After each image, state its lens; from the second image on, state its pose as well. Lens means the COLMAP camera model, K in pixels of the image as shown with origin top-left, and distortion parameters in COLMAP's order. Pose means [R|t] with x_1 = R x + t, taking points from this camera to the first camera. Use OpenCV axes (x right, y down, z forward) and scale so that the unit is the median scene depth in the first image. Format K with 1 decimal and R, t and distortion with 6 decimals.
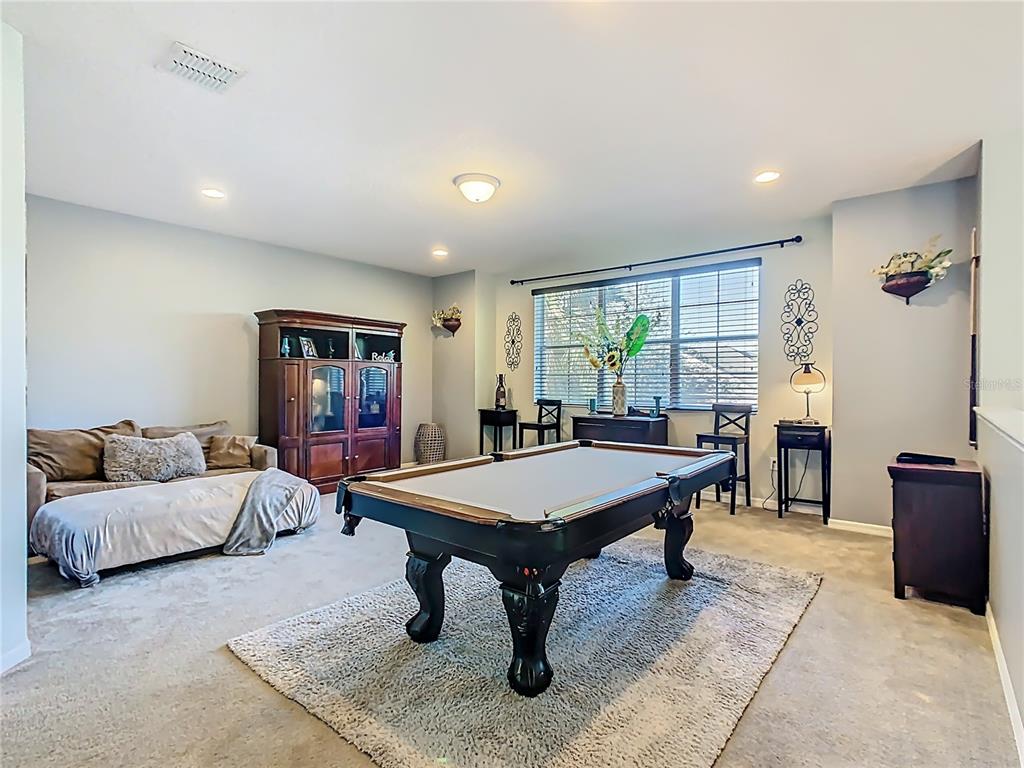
lens RADIAL K [[522.9, 0, 512.0], [0, 522.9, 382.0], [0, 0, 1]] dist [-0.023740, 0.007723]
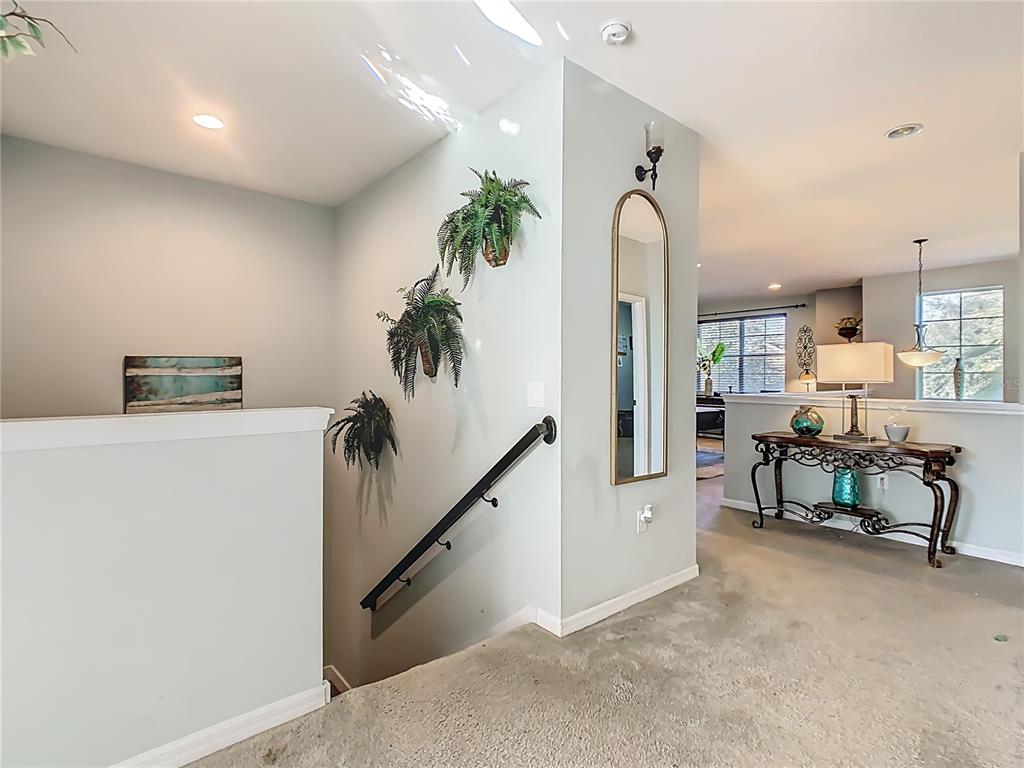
lens RADIAL K [[522.9, 0, 511.6], [0, 522.9, 384.0], [0, 0, 1]] dist [-0.023740, 0.007723]
pose [[0.982040, 0.007036, -0.188541, -0.129894], [-0.004640, 0.999903, 0.013147, -0.000306], [0.188615, -0.012036, 0.981977, -0.933812]]
